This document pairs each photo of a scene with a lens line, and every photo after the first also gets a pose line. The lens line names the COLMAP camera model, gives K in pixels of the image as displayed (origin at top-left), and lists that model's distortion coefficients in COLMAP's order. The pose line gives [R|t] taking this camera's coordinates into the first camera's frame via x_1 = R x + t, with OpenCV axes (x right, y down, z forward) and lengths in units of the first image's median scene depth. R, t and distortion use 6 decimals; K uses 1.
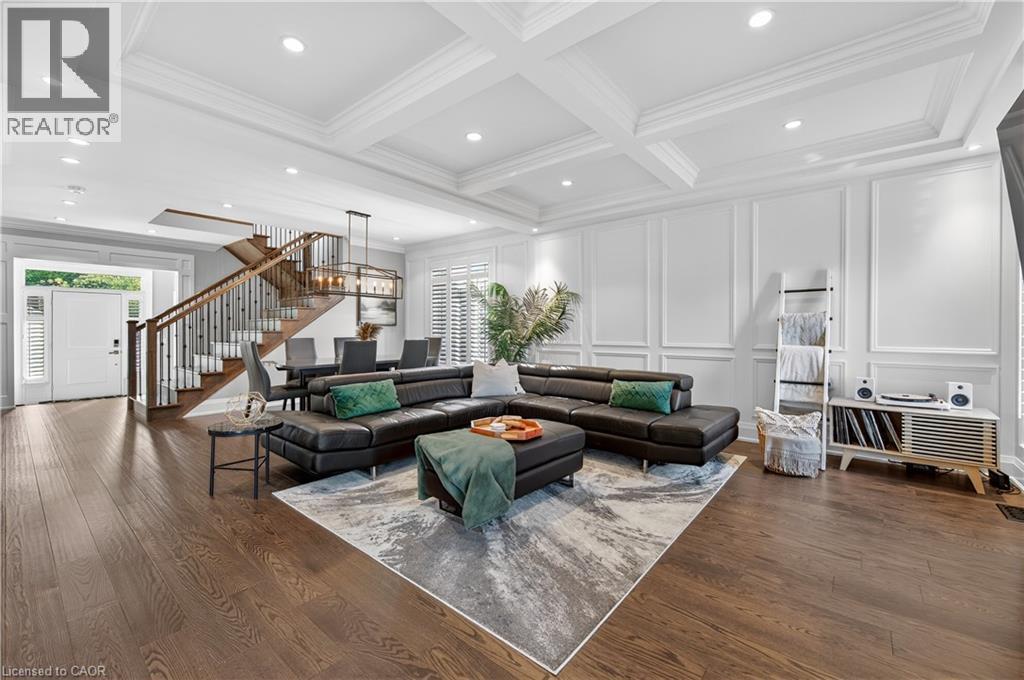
lens RADIAL K [[407.5, 0, 516.8], [0, 407.5, 330.0], [0, 0, 1]] dist [0.001369, 0.000010]
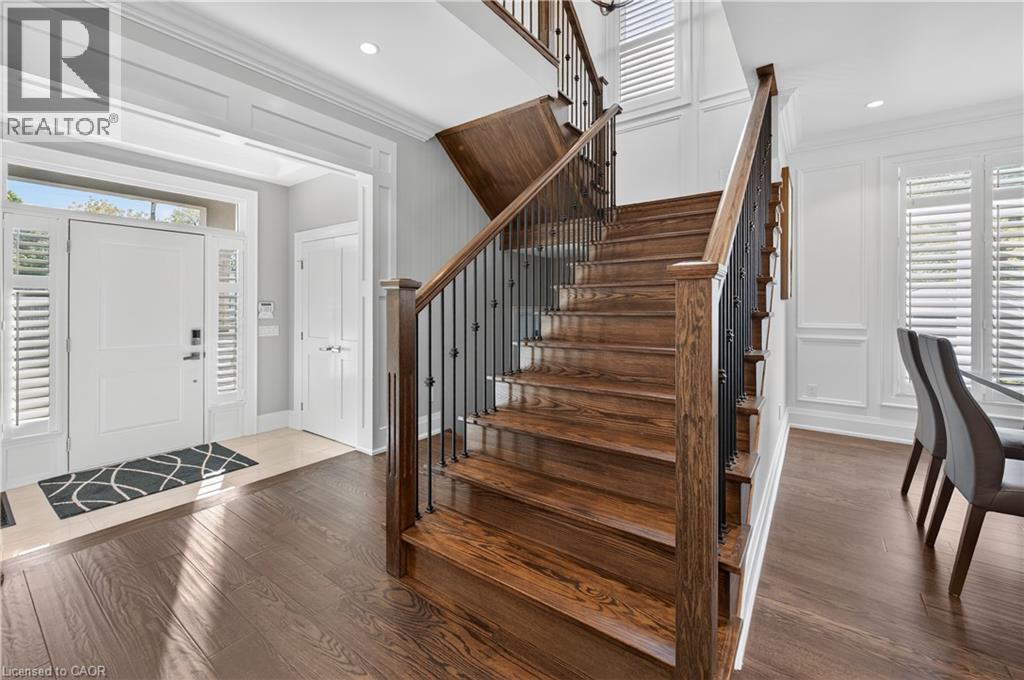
lens RADIAL K [[415.5, 0, 511.2], [0, 415.5, 306.7], [0, 0, 1]] dist [-0.000718, -0.000286]
pose [[0.999153, -0.000592, 0.041139, -1.052202], [0.000630, 0.999999, -0.000897, -0.000918], [-0.041138, 0.000922, 0.999153, 0.818098]]
